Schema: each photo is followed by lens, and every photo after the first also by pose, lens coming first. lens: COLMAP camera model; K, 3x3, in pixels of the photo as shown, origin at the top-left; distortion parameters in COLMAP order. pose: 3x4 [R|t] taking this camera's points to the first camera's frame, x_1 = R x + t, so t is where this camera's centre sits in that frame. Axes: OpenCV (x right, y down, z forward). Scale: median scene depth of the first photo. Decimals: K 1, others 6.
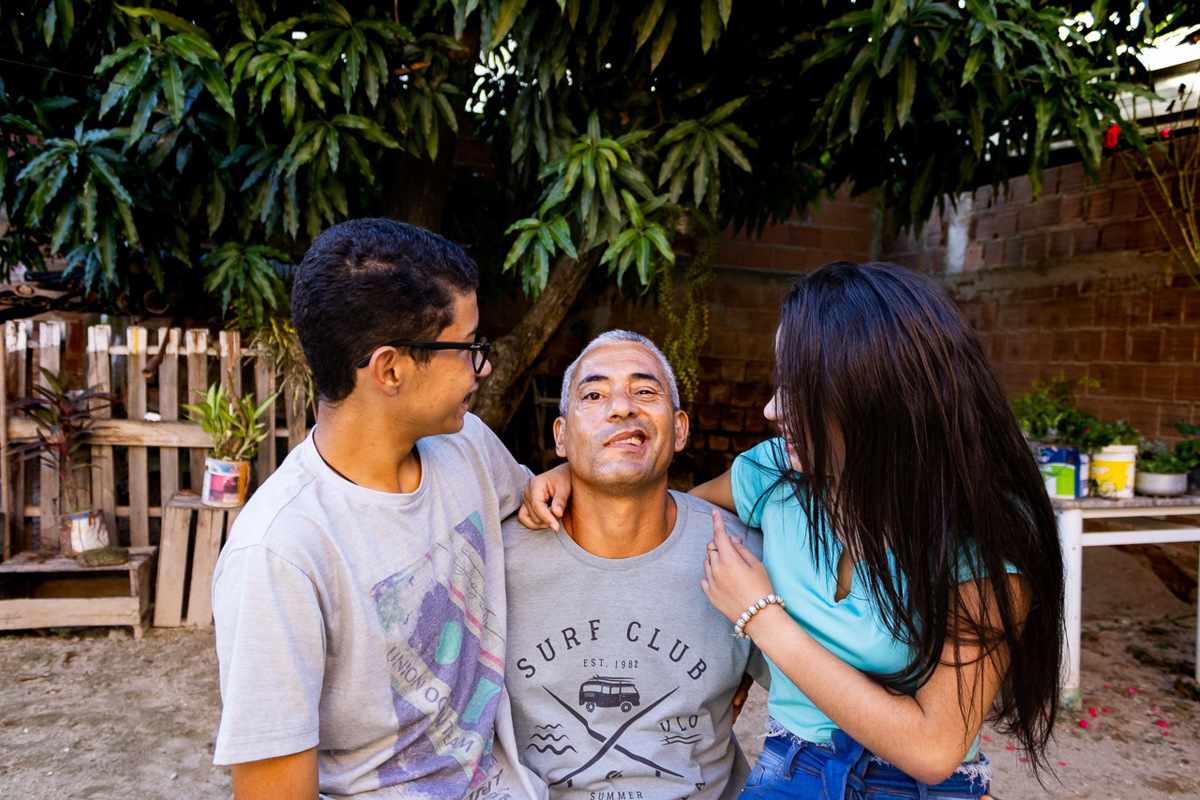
lens RADIAL K [[953.0, 0, 589.4], [0, 953.0, 401.1], [0, 0, 1]] dist [0.033884, -0.028423]
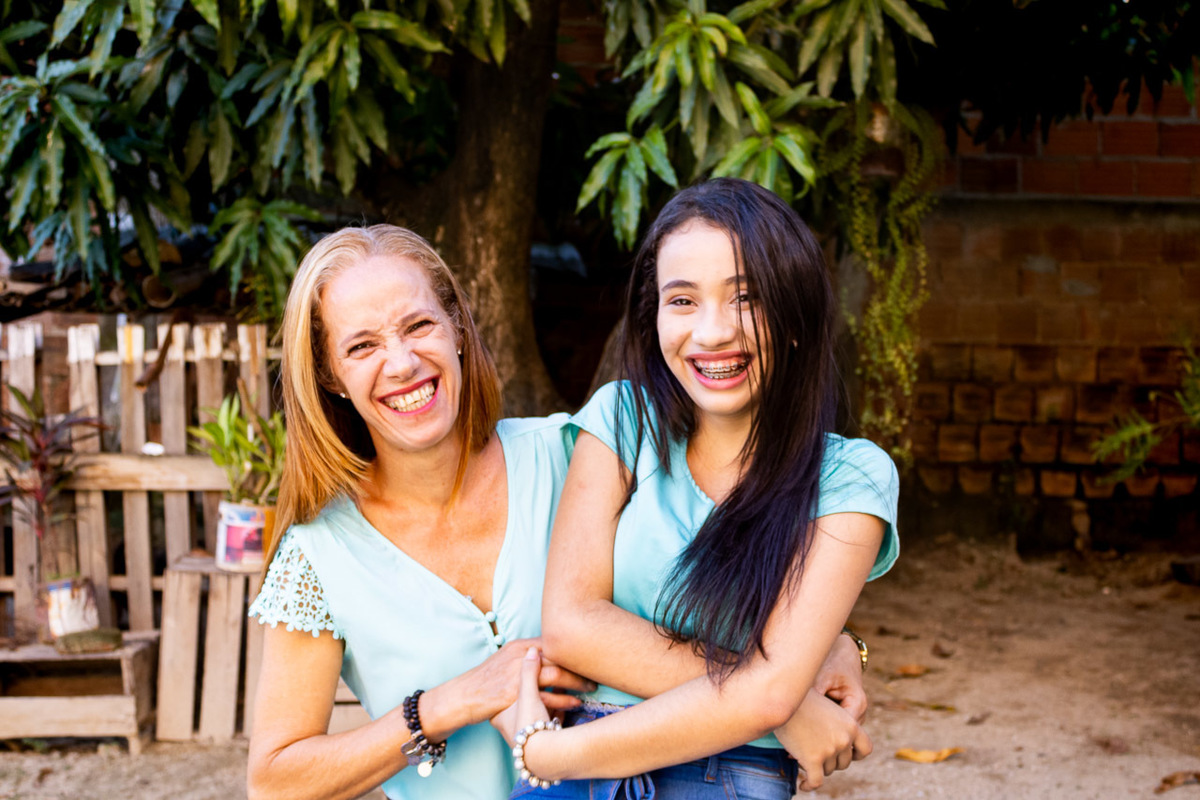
lens RADIAL K [[1597.5, 0, 641.9], [0, 1597.5, 367.9], [0, 0, 1]] dist [-0.021516, 0.018068]
pose [[0.982182, -0.045031, -0.182457, 0.140436], [0.035167, 0.997758, -0.056944, 0.041492], [0.184612, 0.049513, 0.981563, -0.120910]]
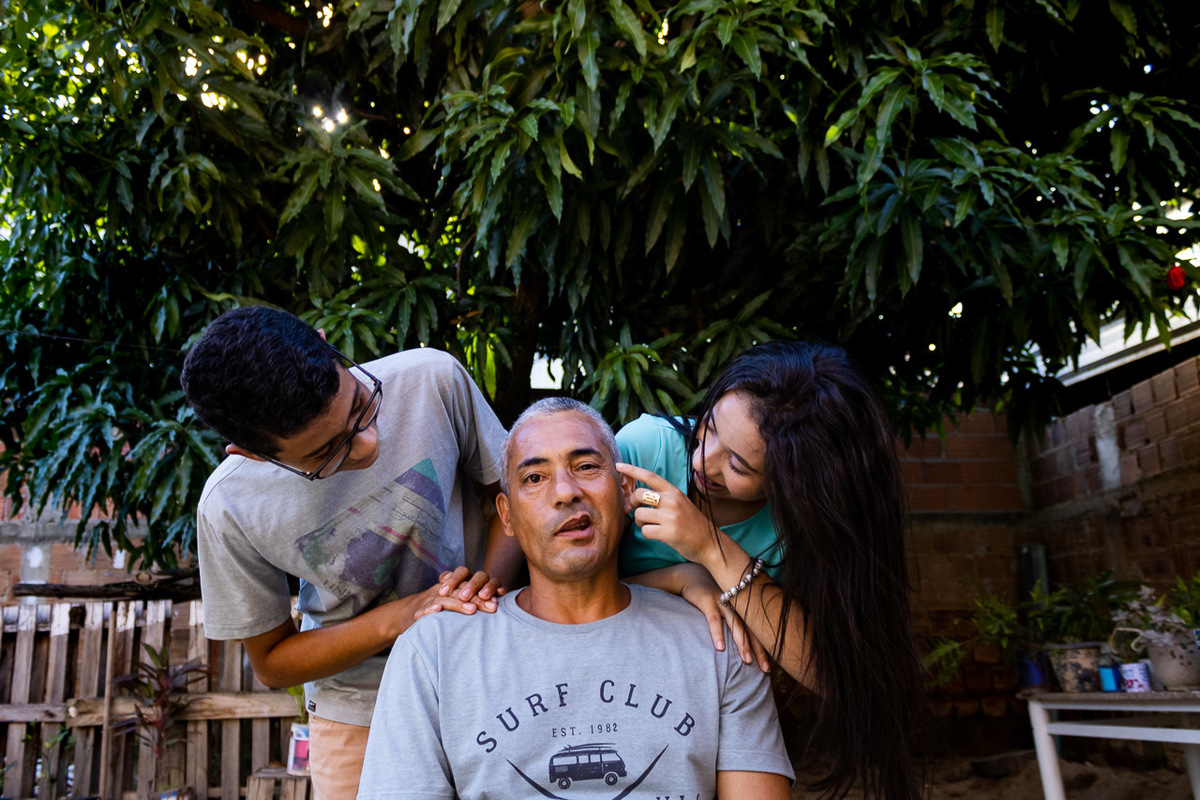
lens RADIAL K [[991.2, 0, 590.8], [0, 991.2, 401.4], [0, 0, 1]] dist [0.013931, -0.005069]
pose [[0.980299, -0.124038, -0.153713, 0.104593], [0.070766, 0.947123, -0.312970, 0.094414], [0.184405, 0.295927, 0.937242, 0.008889]]
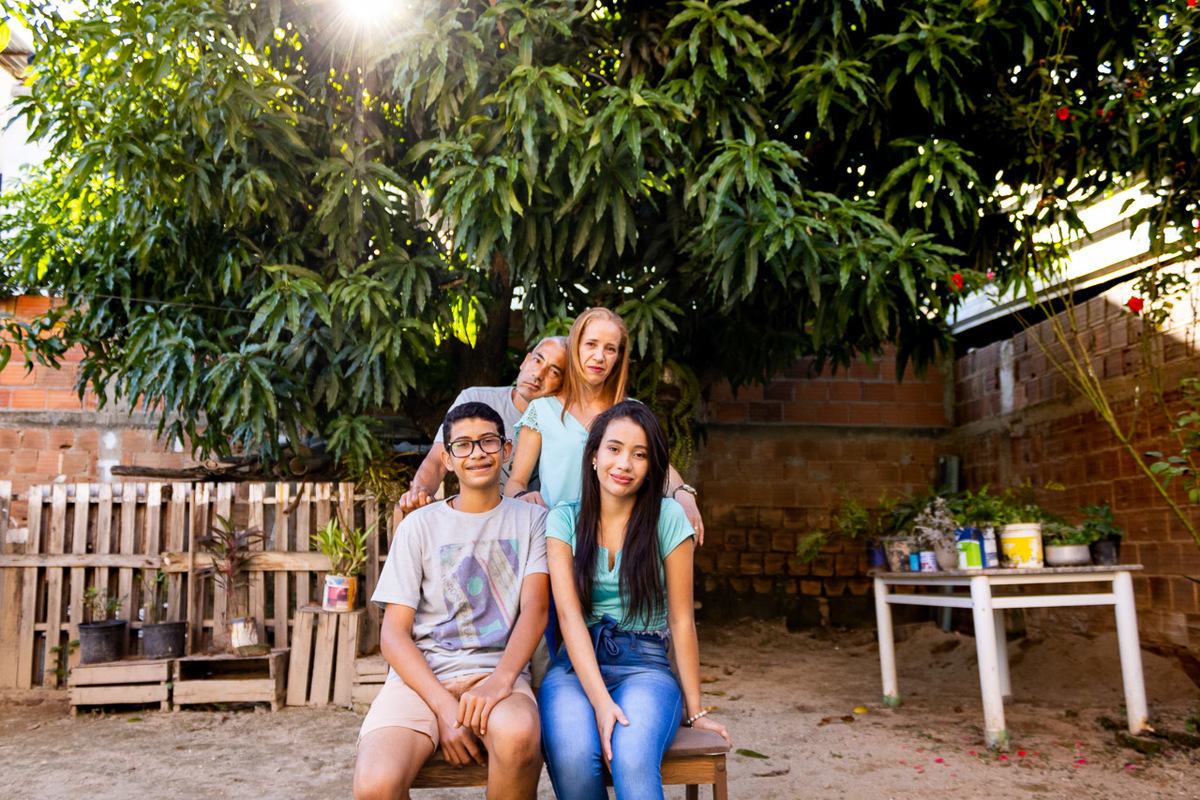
lens RADIAL K [[999.1, 0, 592.2], [0, 999.1, 403.2], [0, 0, 1]] dist [0.017663, -0.016367]
pose [[0.979260, -0.075763, -0.187908, 0.270854], [0.036807, 0.978544, -0.202726, 0.132784], [0.199235, 0.191605, 0.961037, -0.350418]]
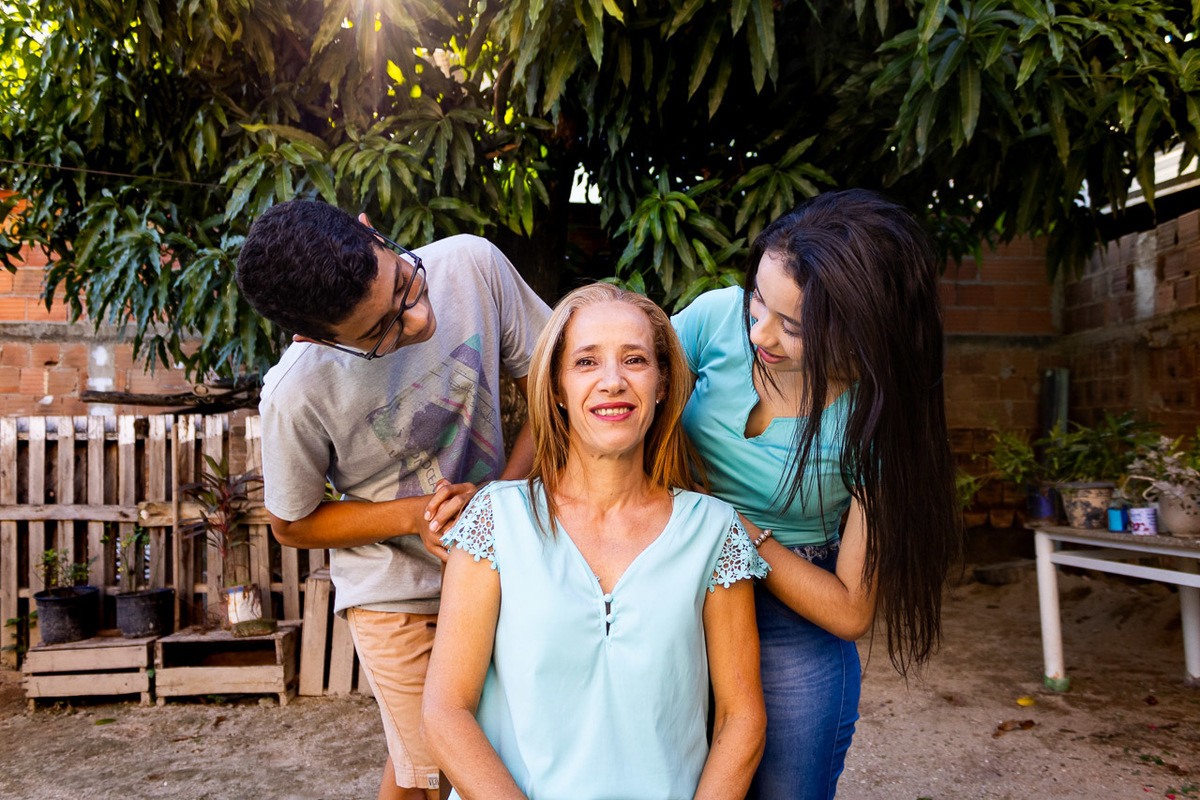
lens RADIAL K [[957.5, 0, 592.2], [0, 957.5, 400.1], [0, 0, 1]] dist [0.016564, -0.010214]
pose [[0.975943, -0.062364, -0.208914, 0.108548], [0.040066, 0.993199, -0.109316, 0.044347], [0.214311, 0.098316, 0.971805, 0.013841]]
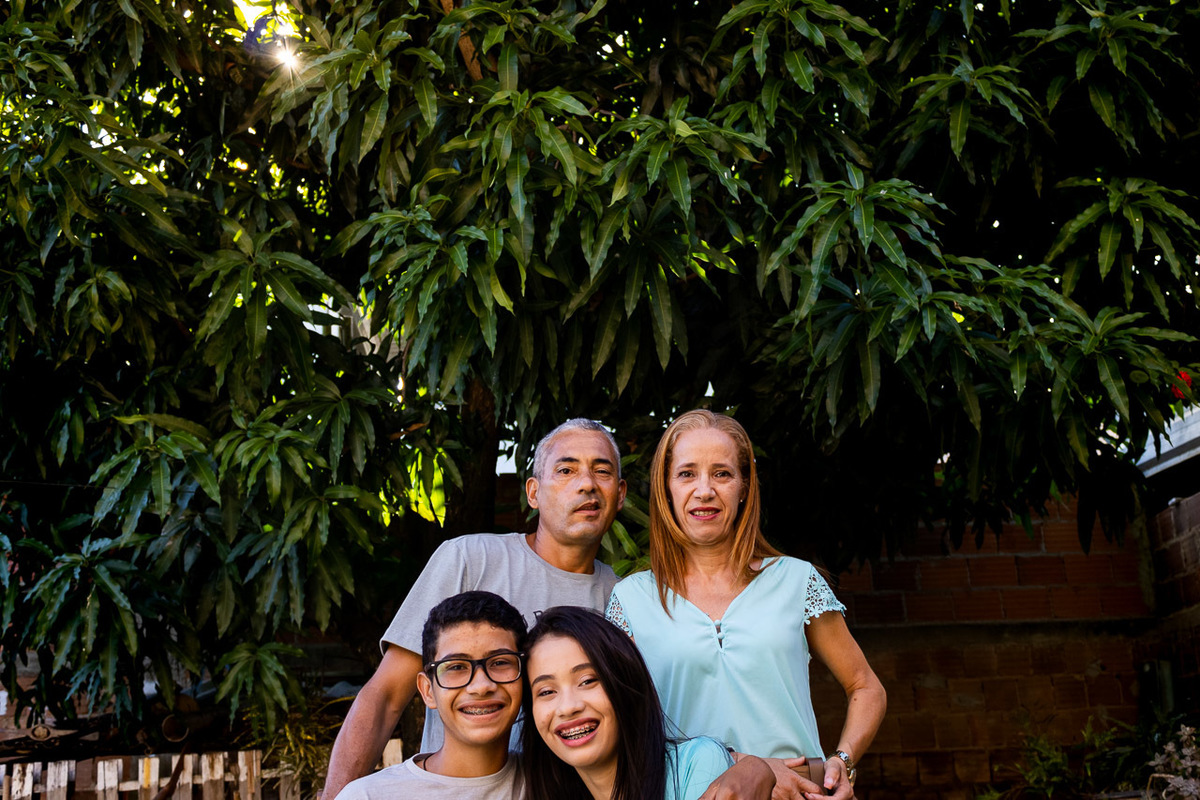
lens RADIAL K [[1394.8, 0, 618.3], [0, 1394.8, 390.7], [0, 0, 1]] dist [0.024239, -0.047091]
pose [[0.975278, -0.152758, -0.159682, 0.227495], [0.087938, 0.931205, -0.353730, 0.114299], [0.202731, 0.330943, 0.921616, -0.228100]]
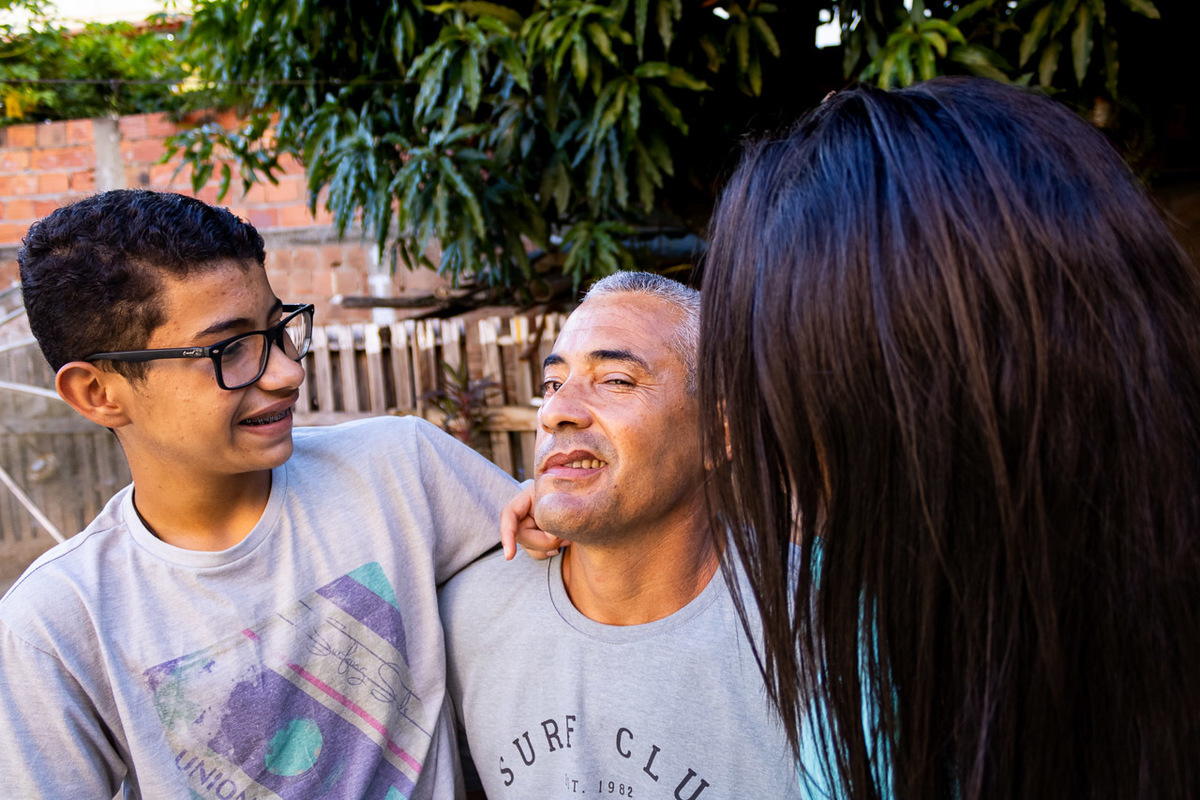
lens RADIAL K [[955.3, 0, 600.0], [0, 955.3, 400.0], [0, 0, 1]] dist [-0.001994, -0.004911]
pose [[0.868941, -0.046764, -0.492701, 0.124138], [0.063677, 0.997815, 0.017595, 0.000181], [0.490802, -0.046663, 0.870021, 0.155752]]
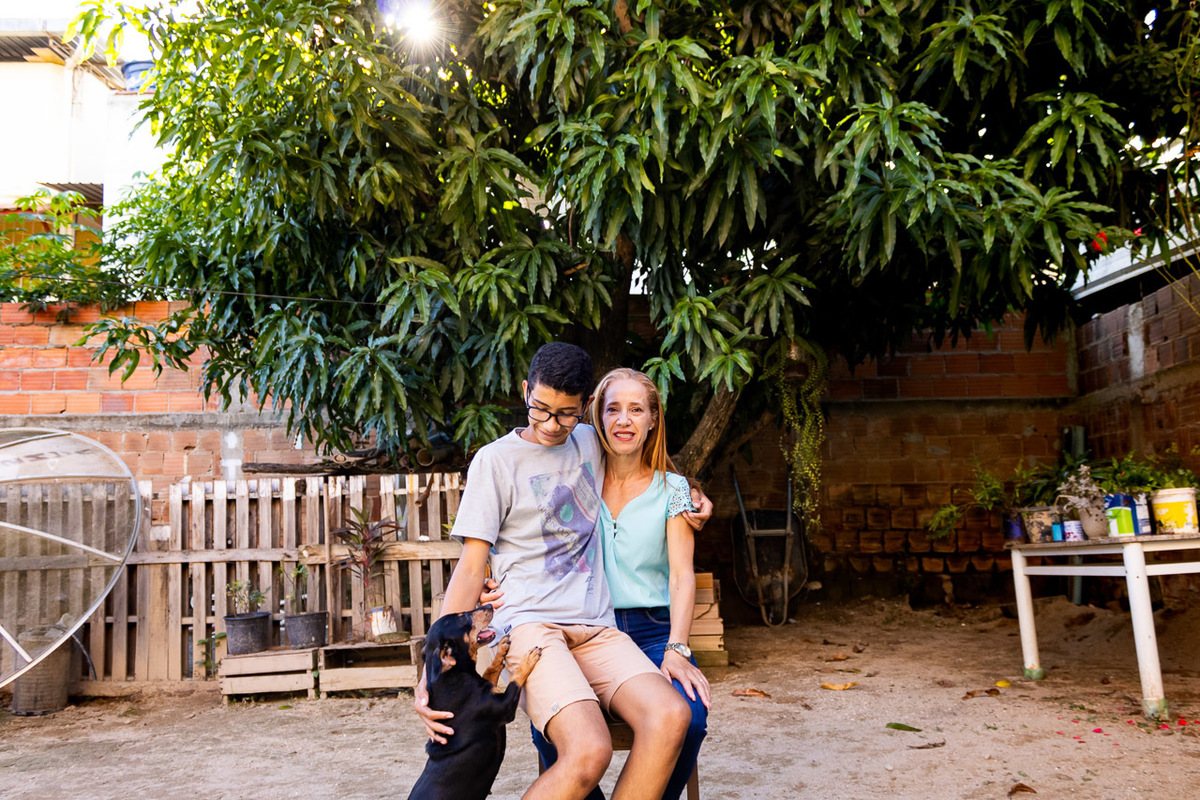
lens RADIAL K [[1004.4, 0, 623.5], [0, 1004.4, 425.2], [0, 0, 1]] dist [0.038020, -0.046771]
pose [[0.963484, -0.104586, -0.246497, 0.215697], [0.062458, 0.982953, -0.172923, 0.140865], [0.260380, 0.151213, 0.953592, -0.364965]]
